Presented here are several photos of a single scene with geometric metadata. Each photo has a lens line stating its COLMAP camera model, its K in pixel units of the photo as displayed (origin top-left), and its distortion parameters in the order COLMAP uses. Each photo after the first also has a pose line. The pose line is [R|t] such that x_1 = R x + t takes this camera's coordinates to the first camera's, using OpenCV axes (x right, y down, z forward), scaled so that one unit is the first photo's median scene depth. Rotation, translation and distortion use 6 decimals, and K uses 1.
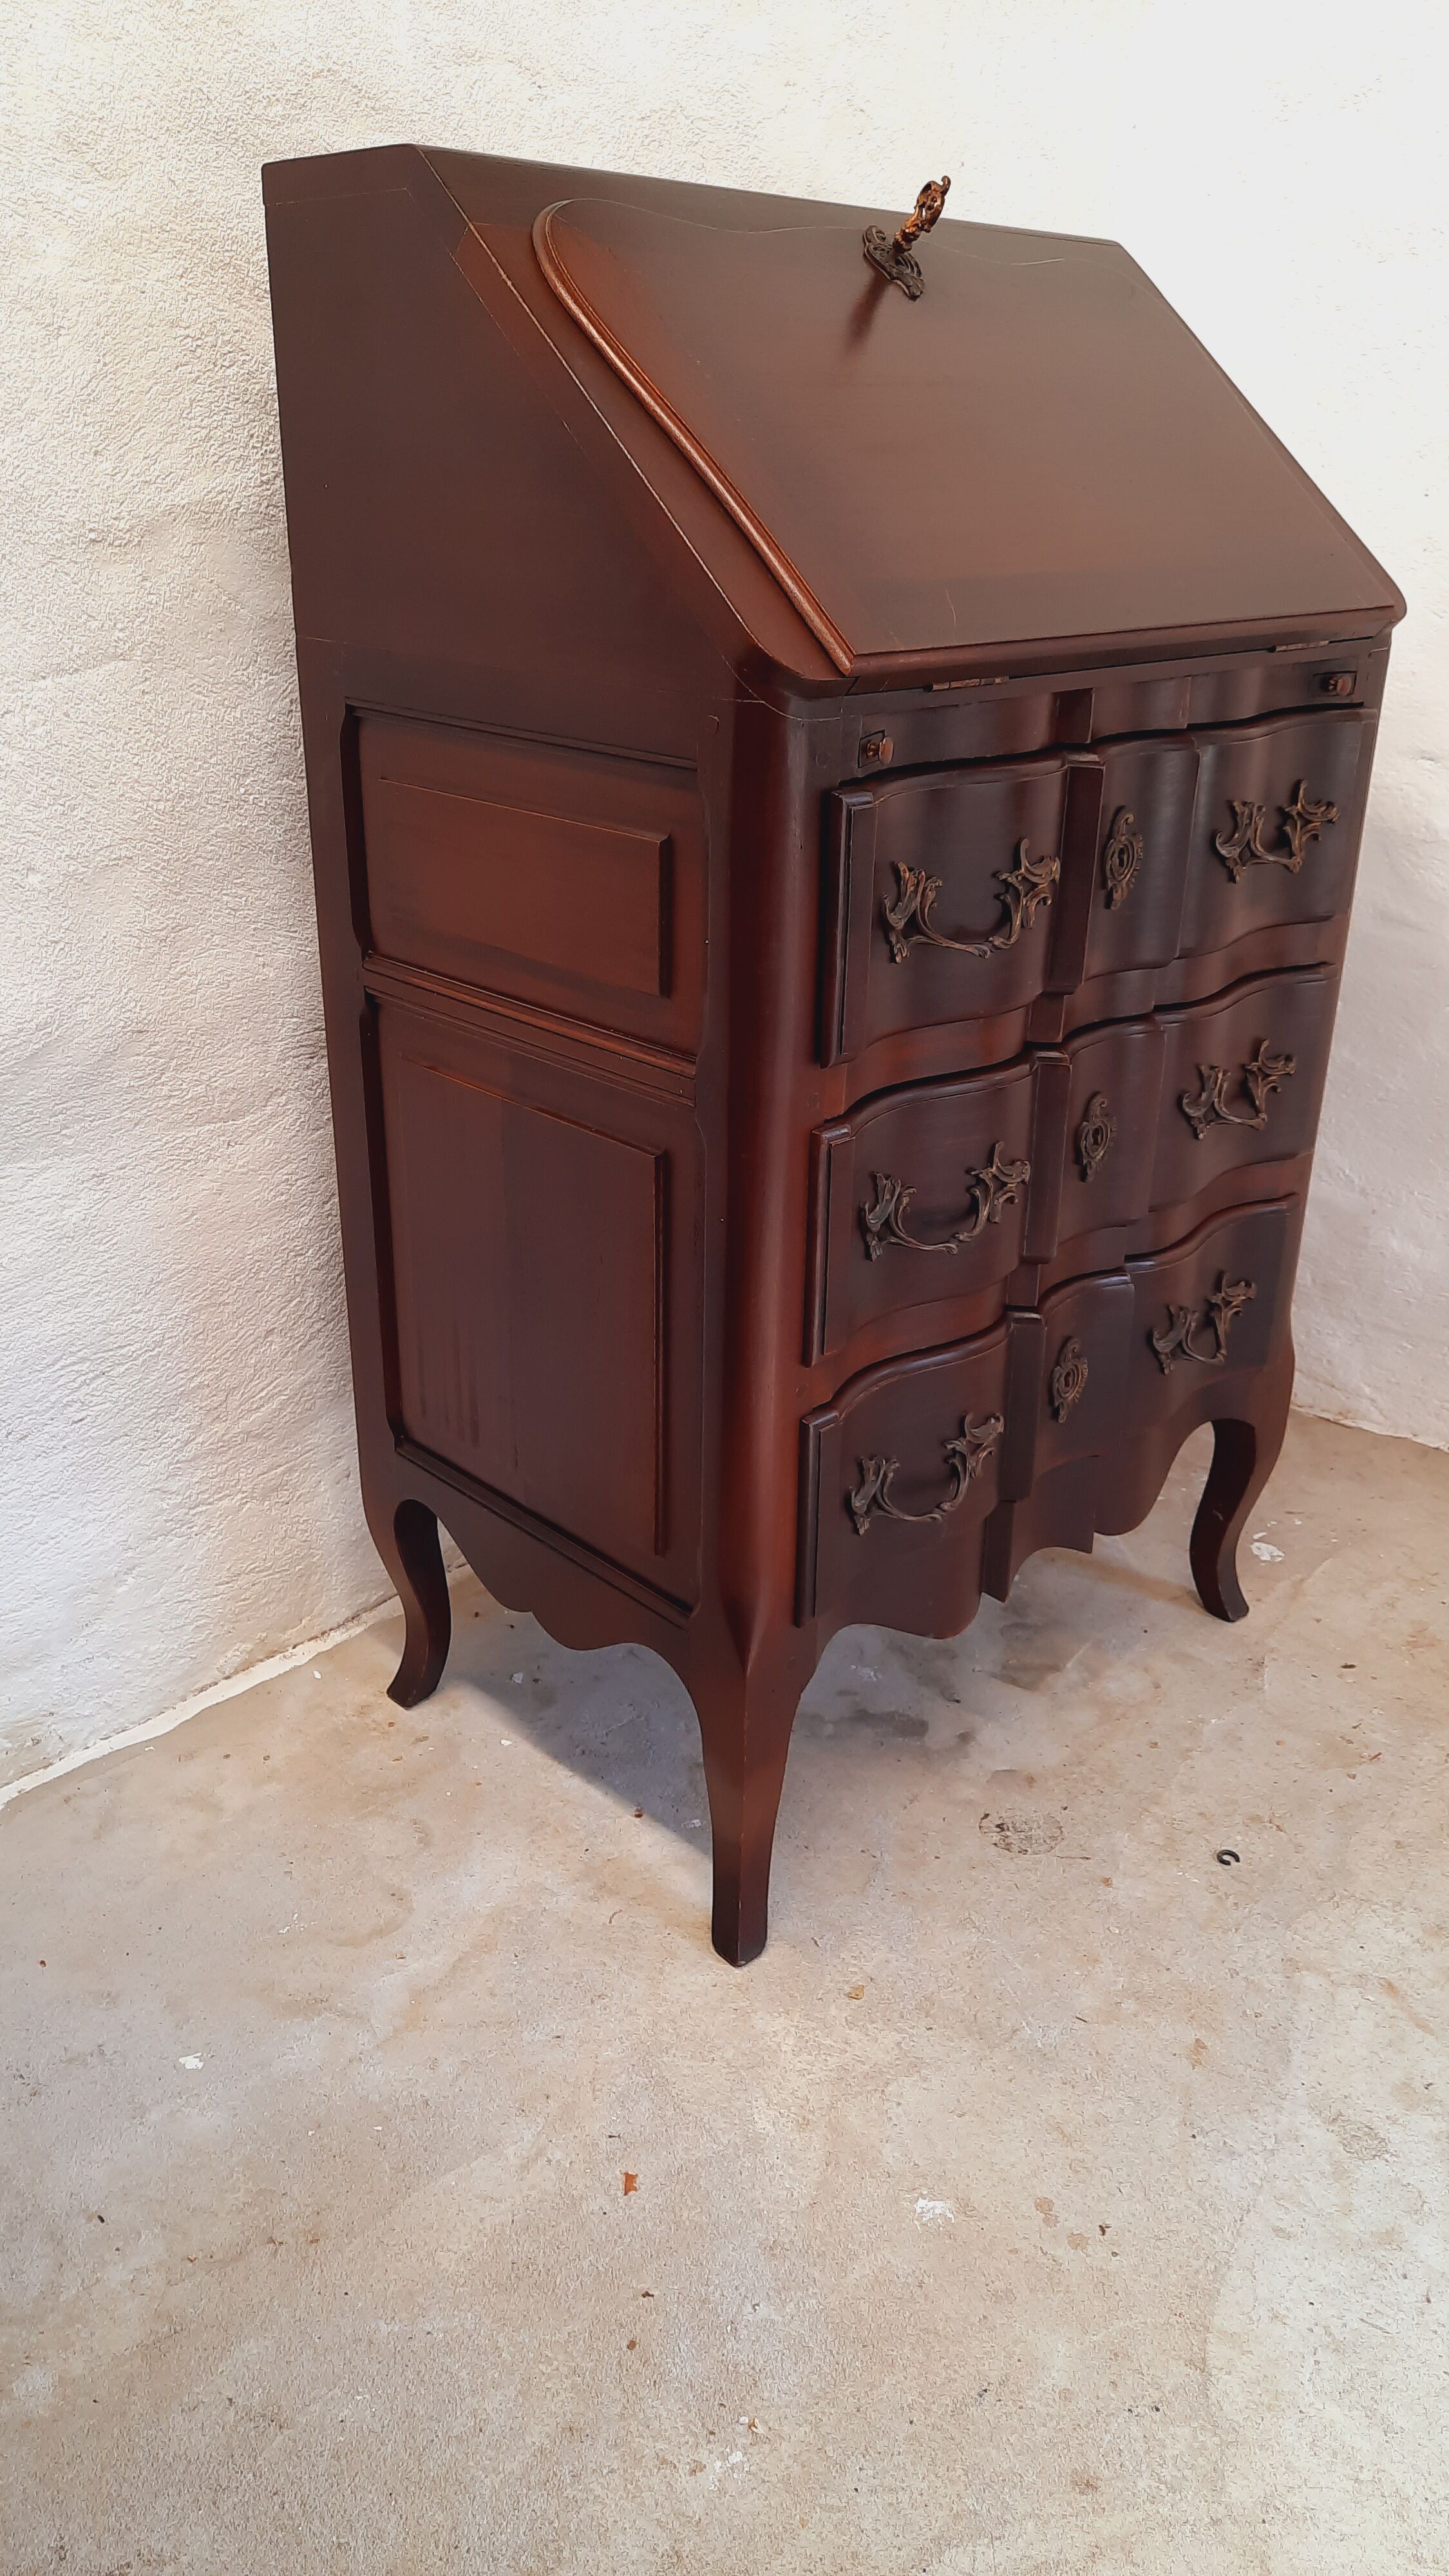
lens RADIAL K [[1889.3, 0, 724.5], [0, 1889.3, 1288.0], [0, 0, 1]] dist [0.077570, -0.090923]
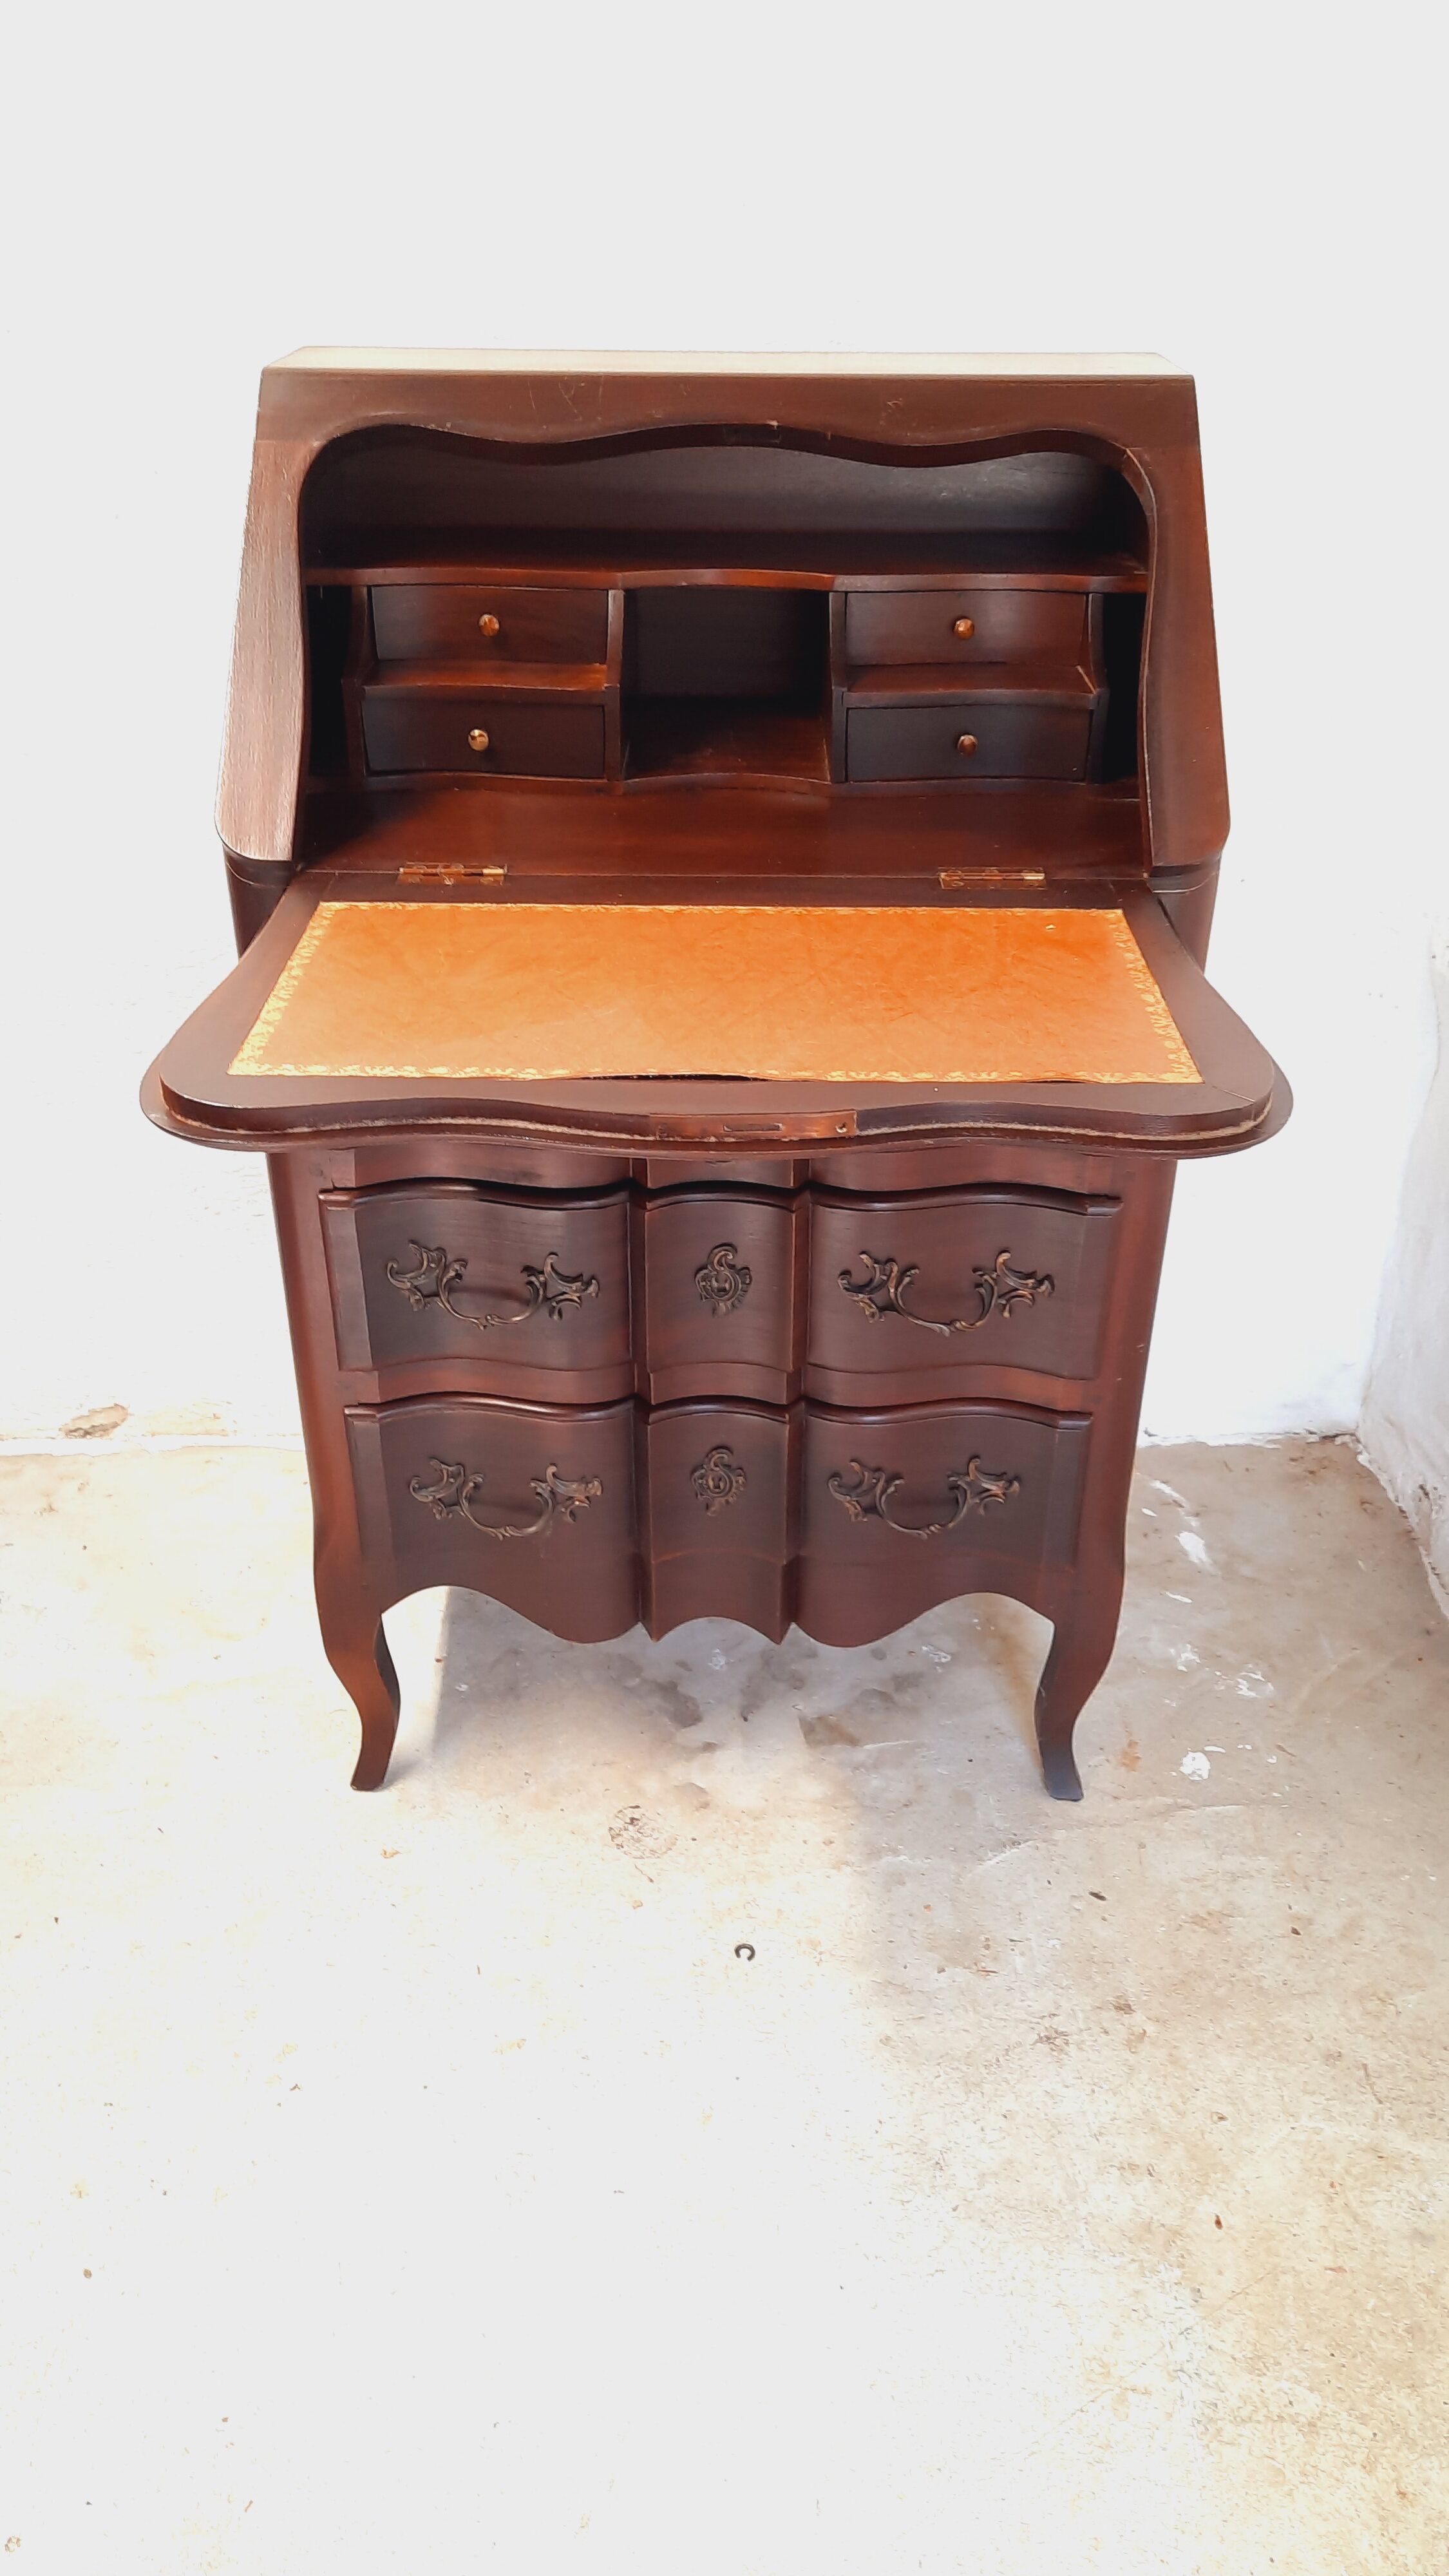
lens RADIAL K [[1889.3, 0, 724.5], [0, 1889.3, 1288.0], [0, 0, 1]] dist [0.077570, -0.090923]
pose [[0.712028, 0.357265, -0.604465, 0.850621], [-0.280410, 0.933930, 0.221684, -0.316464], [0.643728, 0.011653, 0.765166, 0.182629]]
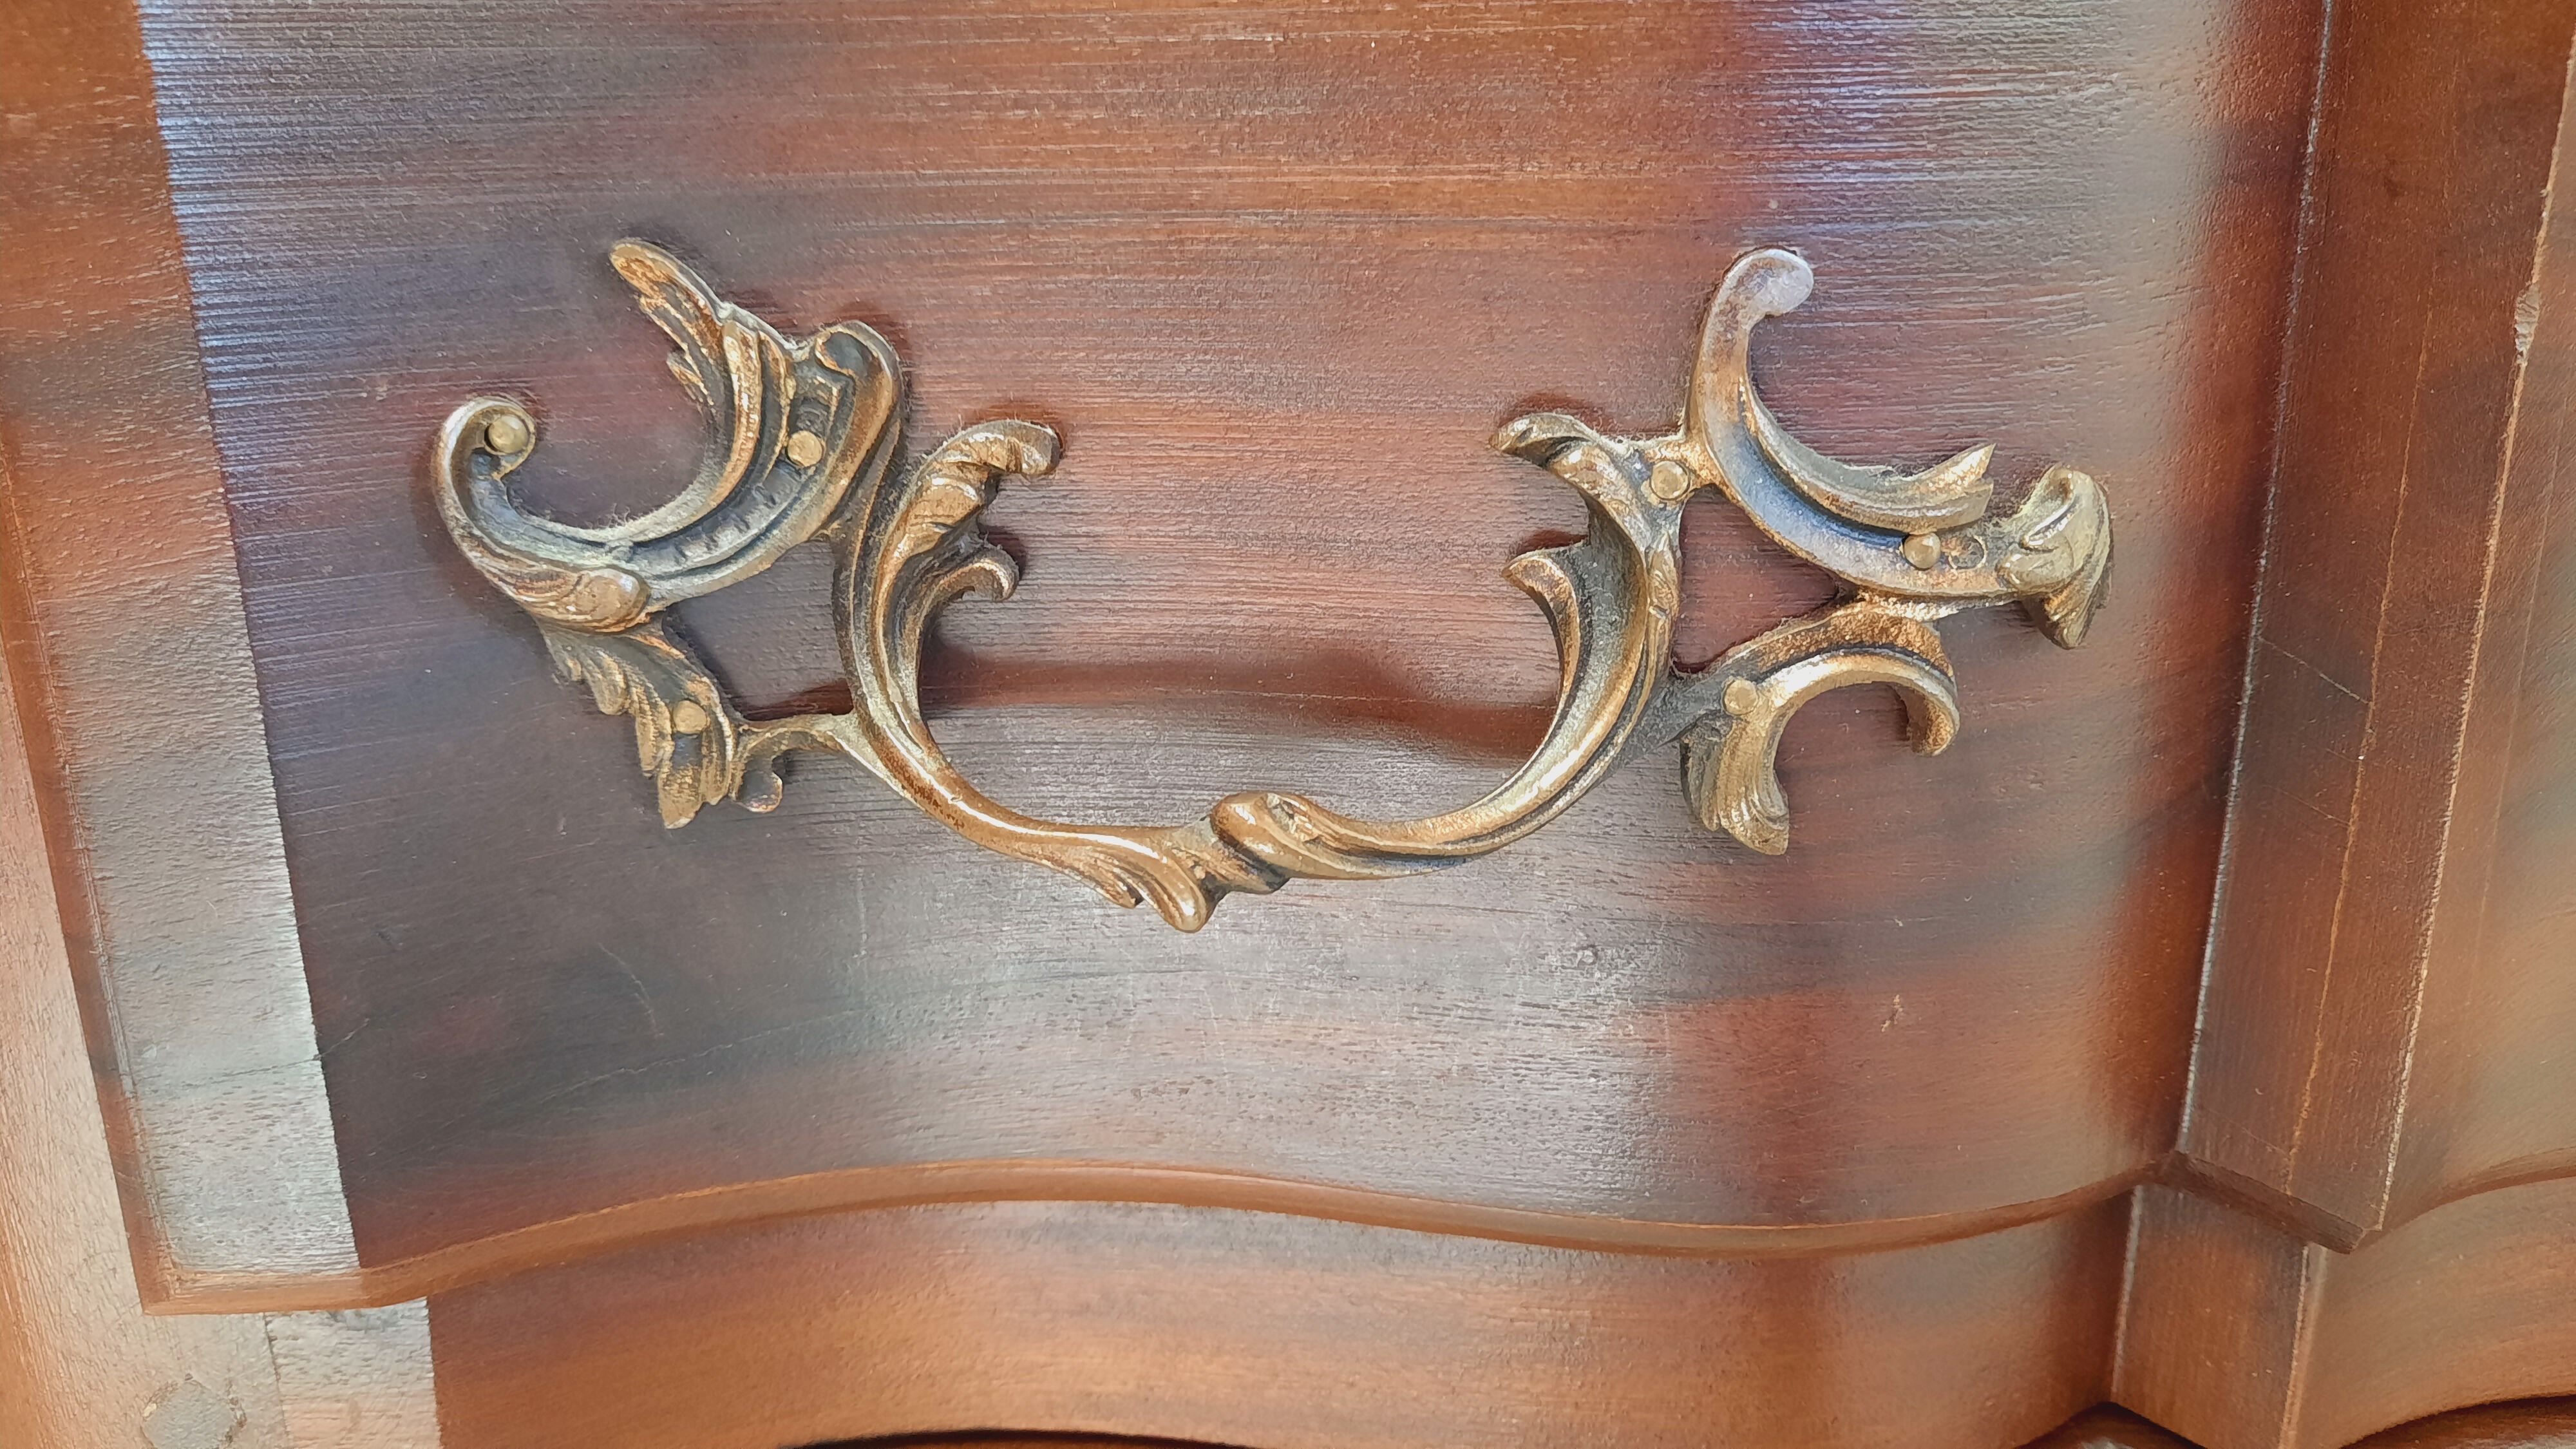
lens RADIAL K [[1889.3, 0, 1288.0], [0, 1889.3, 724.5], [0, 0, 1]] dist [0.077570, -0.090923]
pose [[0.727165, 0.169861, -0.665115, 0.207435], [-0.255797, 0.966170, -0.032915, -0.029132], [0.637023, 0.194070, 0.746015, 0.814865]]
